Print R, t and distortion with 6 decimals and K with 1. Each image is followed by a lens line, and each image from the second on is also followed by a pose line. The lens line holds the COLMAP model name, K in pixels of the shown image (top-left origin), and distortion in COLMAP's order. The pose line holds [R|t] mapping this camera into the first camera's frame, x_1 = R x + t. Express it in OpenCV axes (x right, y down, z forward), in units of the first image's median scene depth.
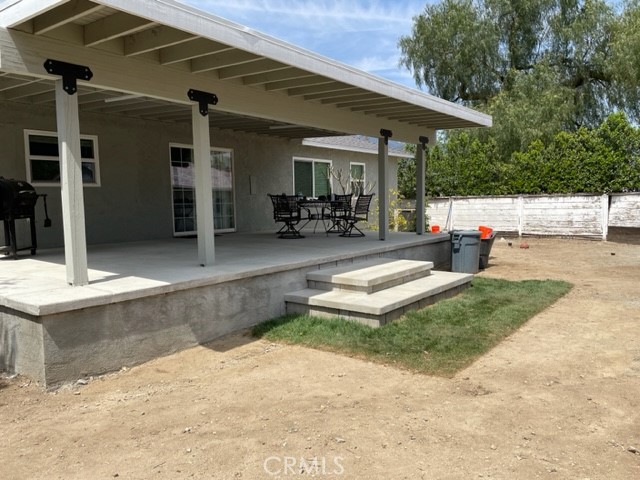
lens RADIAL K [[480.5, 0, 324.8], [0, 480.5, 242.4], [0, 0, 1]] dist [0.044848, -0.040583]
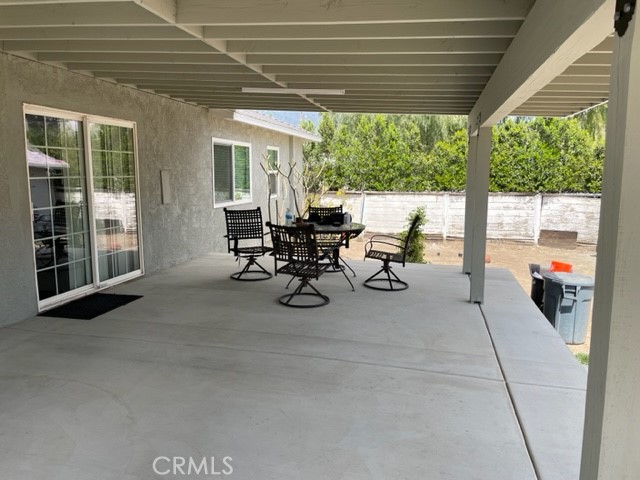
lens RADIAL K [[480.5, 0, 317.4], [0, 480.5, 238.0], [0, 0, 1]] dist [0.044848, -0.040583]
pose [[0.911676, -0.034681, 0.409443, -0.173468], [0.014270, 0.998503, 0.052802, -0.069203], [-0.410661, -0.042296, 0.910806, 0.322782]]
